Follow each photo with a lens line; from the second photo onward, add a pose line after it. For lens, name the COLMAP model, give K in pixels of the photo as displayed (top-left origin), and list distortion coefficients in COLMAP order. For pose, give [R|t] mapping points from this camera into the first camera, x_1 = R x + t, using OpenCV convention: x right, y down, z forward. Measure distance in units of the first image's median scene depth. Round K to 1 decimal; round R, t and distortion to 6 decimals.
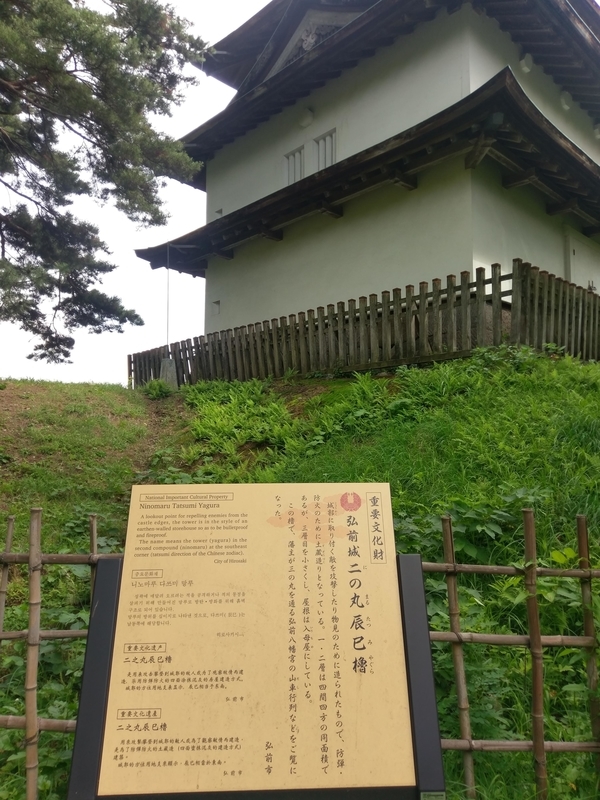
lens RADIAL K [[599.2, 0, 299.5], [0, 599.2, 400.6], [0, 0, 1]] dist [0.040366, -0.005199]
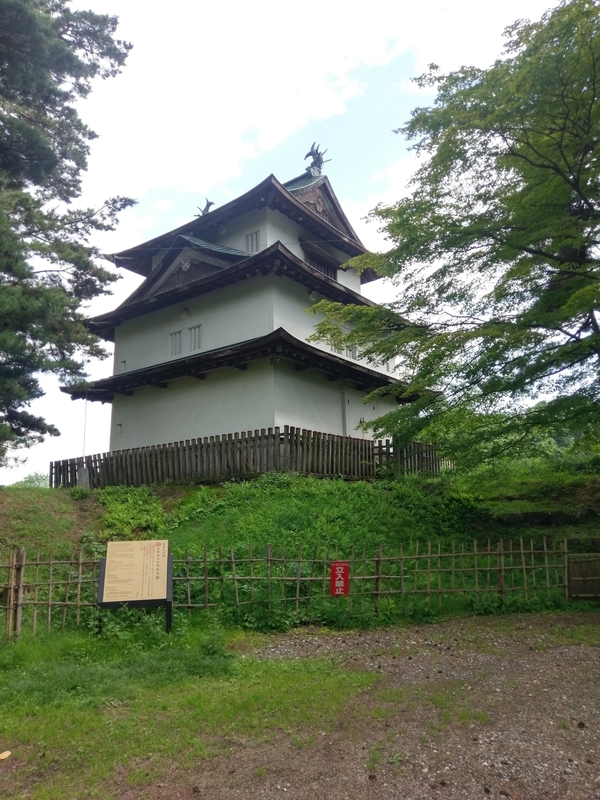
lens RADIAL K [[599.2, 0, 301.0], [0, 599.2, 394.7], [0, 0, 1]] dist [0.040366, -0.005199]
pose [[0.985928, 0.013396, 0.166630, 0.056834], [0.008927, 0.991143, -0.132499, -0.050948], [-0.166930, 0.132122, 0.977076, -0.569282]]
